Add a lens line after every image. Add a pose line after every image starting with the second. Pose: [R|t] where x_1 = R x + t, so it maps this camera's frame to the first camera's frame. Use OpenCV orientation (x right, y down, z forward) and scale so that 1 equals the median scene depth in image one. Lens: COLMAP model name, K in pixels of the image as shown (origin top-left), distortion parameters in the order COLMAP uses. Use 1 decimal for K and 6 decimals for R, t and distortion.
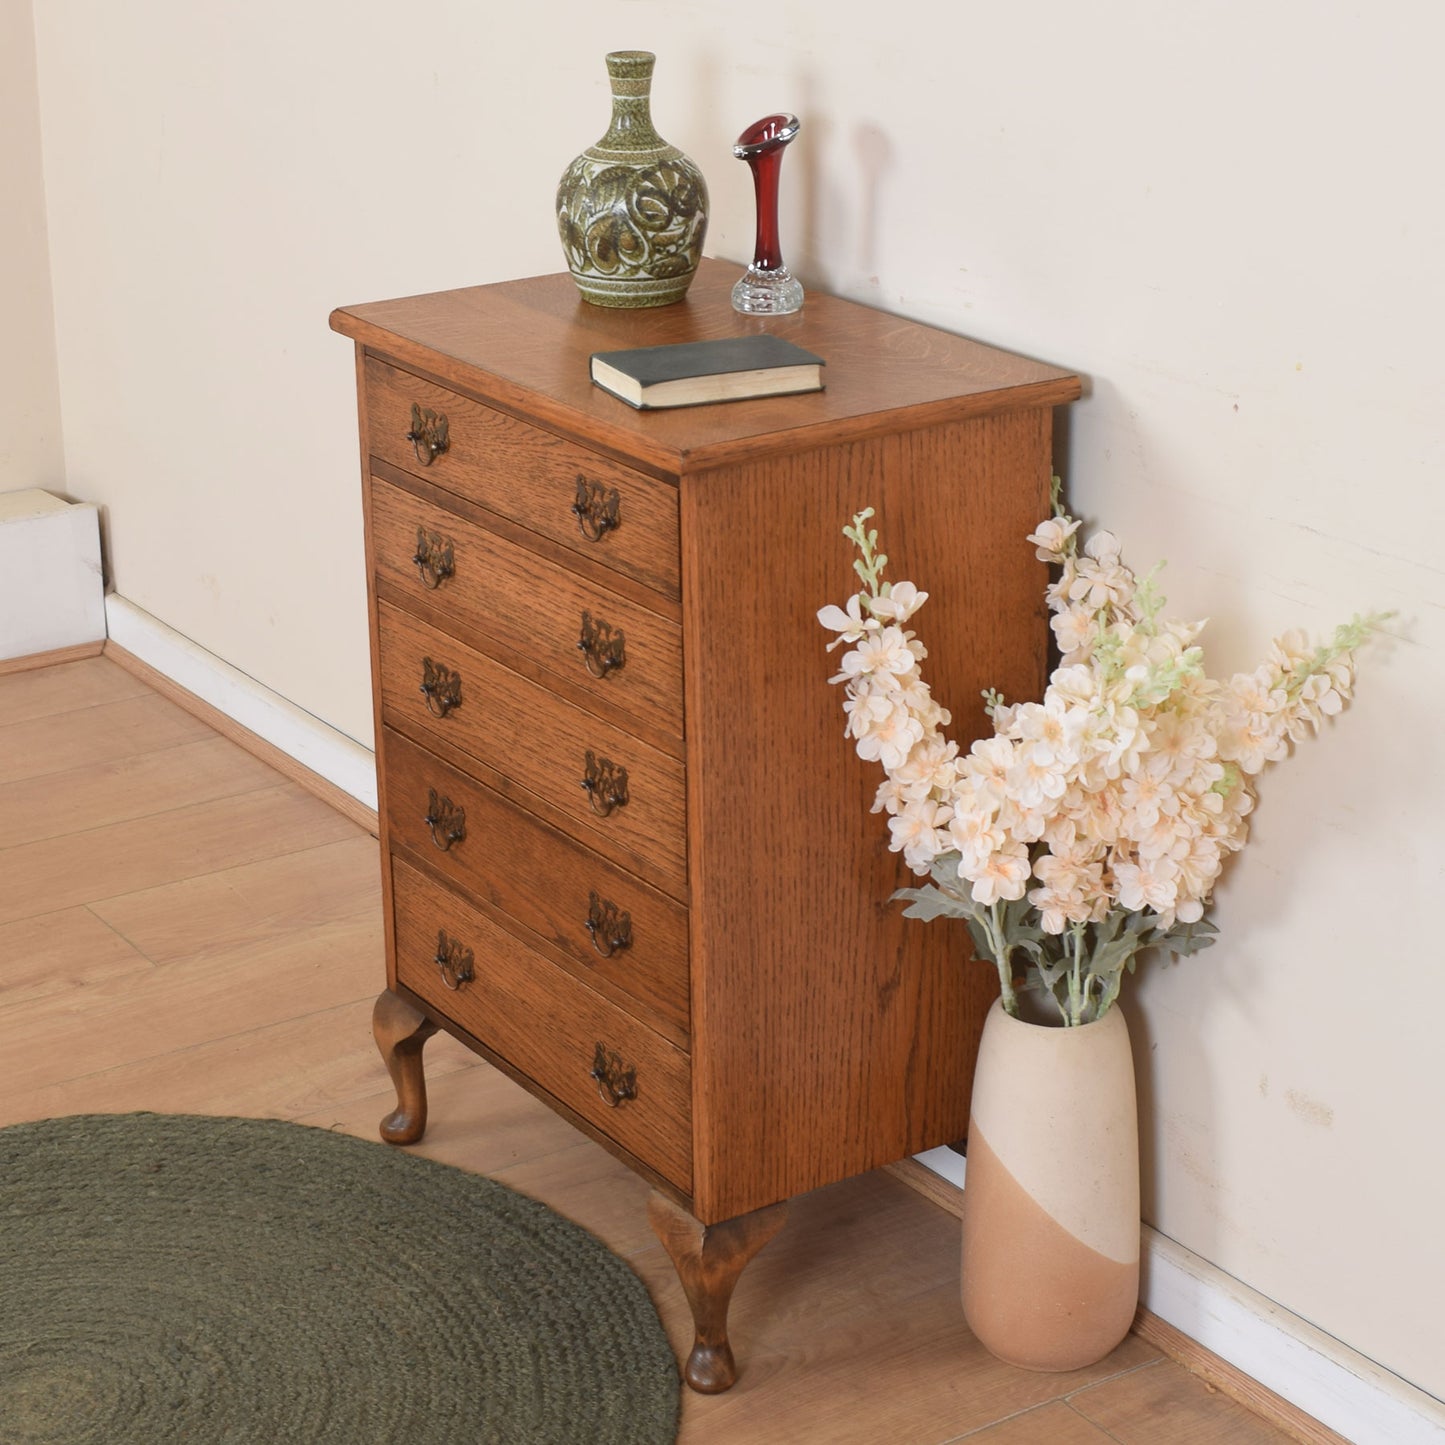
lens RADIAL K [[3189.0, 0, 720.9], [0, 3189.0, 605.7], [0, 0, 1]] dist [-0.022925, -0.548696]
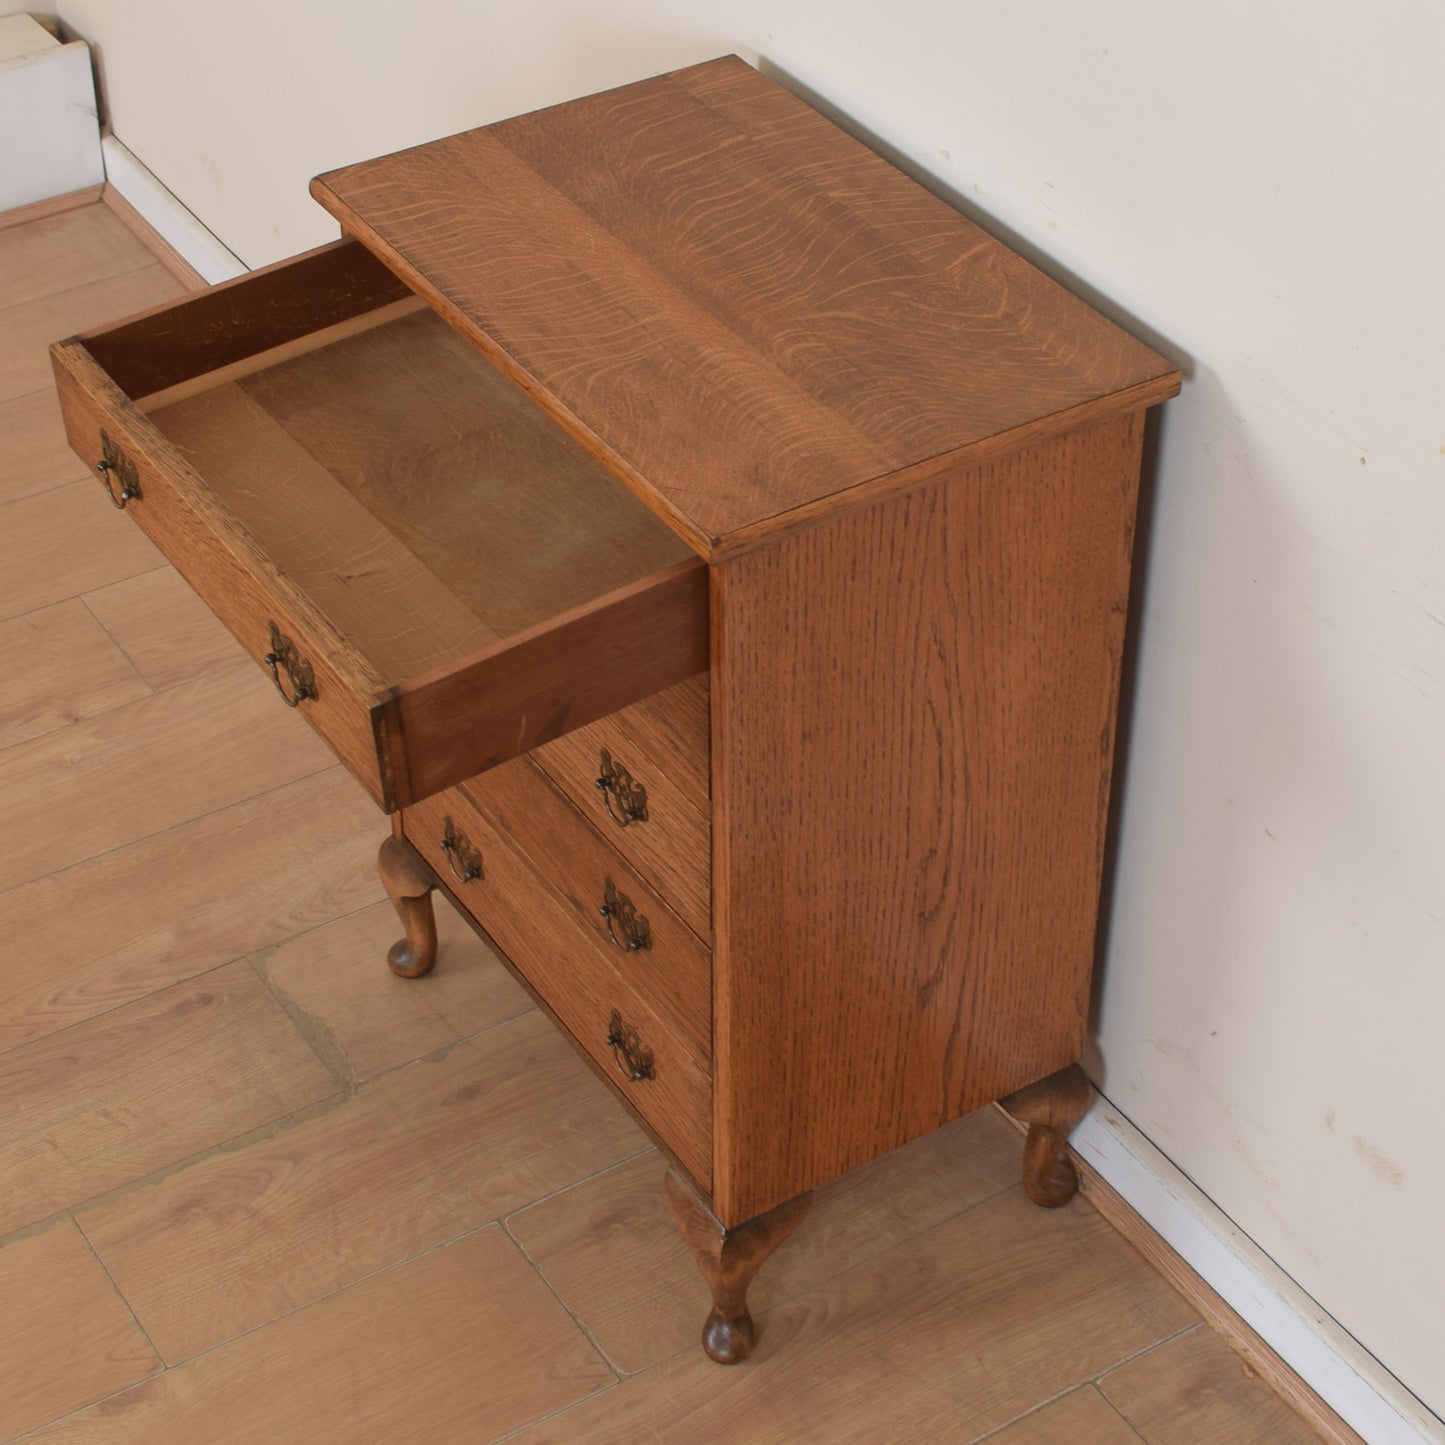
lens RADIAL K [[3067.9, 0, 705.9], [0, 3067.9, 583.9], [0, 0, 1]] dist [-0.062951, -0.311893]
pose [[0.999652, 0.021437, -0.015396, -0.000695], [-0.015722, 0.952222, 0.305002, -0.262365], [0.021199, -0.304653, 0.952227, 0.196647]]
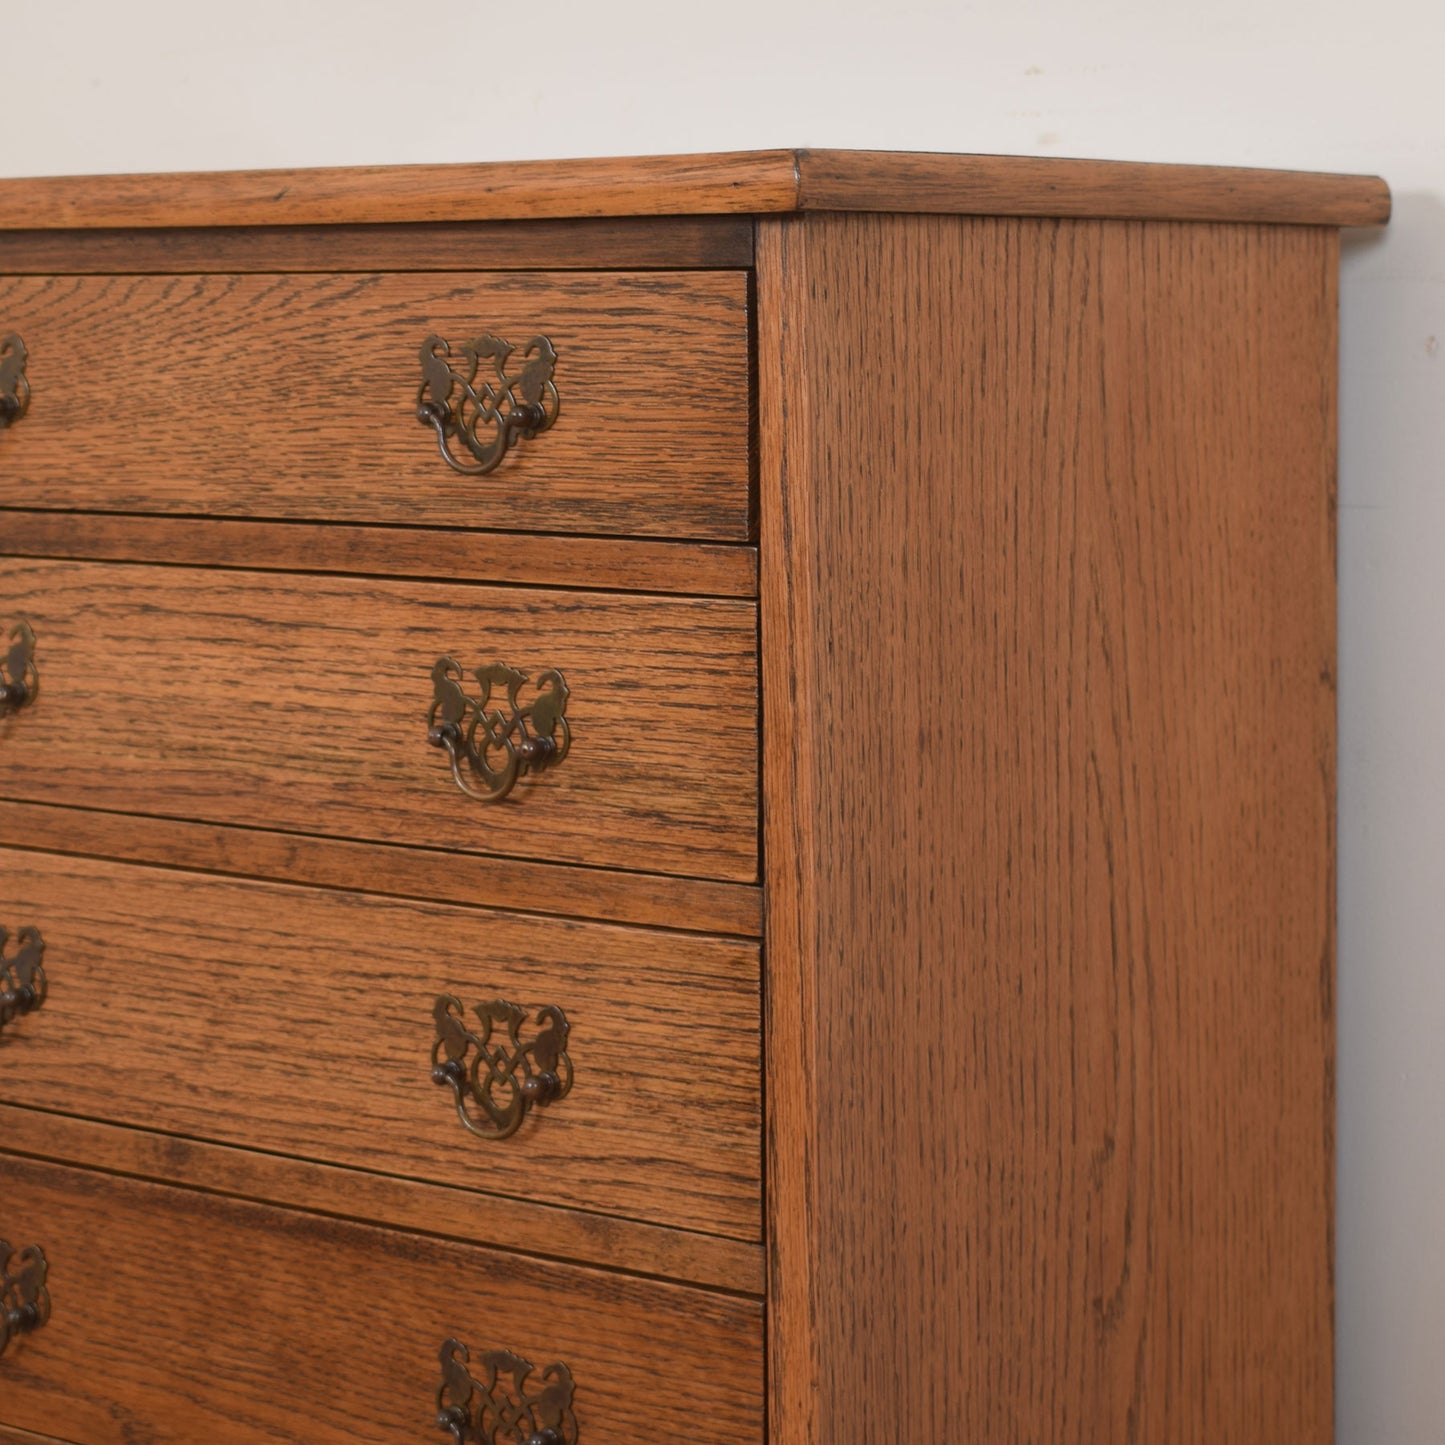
lens RADIAL K [[3872.4, 0, 788.0], [0, 3872.4, 525.4], [0, 0, 1]] dist [-0.011424, -0.124616]
pose [[0.949770, -0.010448, 0.312774, -0.162522], [0.093668, 0.963116, -0.252259, 0.121896], [-0.298602, 0.268885, 0.915717, 0.484879]]
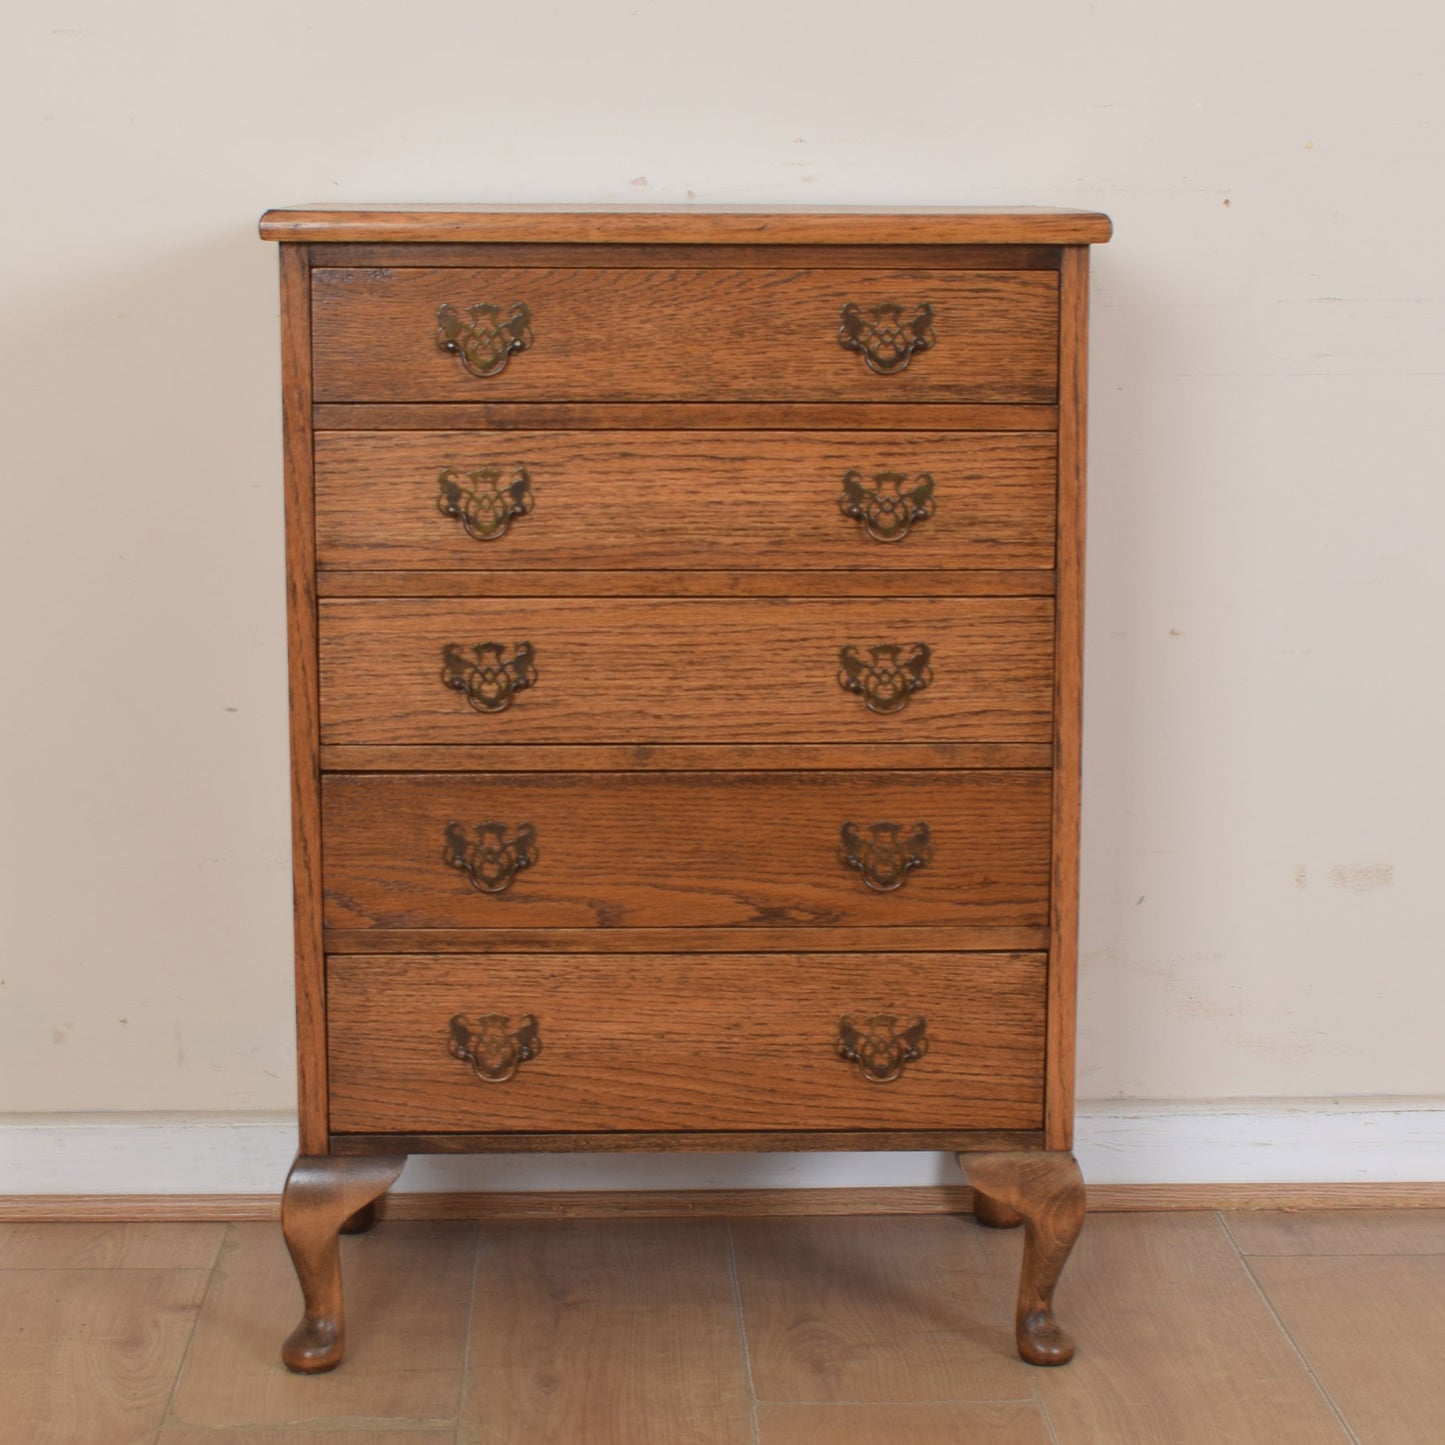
lens RADIAL K [[3267.1, 0, 690.2], [0, 3267.1, 727.5], [0, 0, 1]] dist [-0.026337, -0.589695]
pose [[0.534389, -0.127416, 0.835580, -0.792786], [0.262495, 0.964710, -0.020770, 0.073714], [-0.803446, 0.230435, 0.548976, 0.564877]]
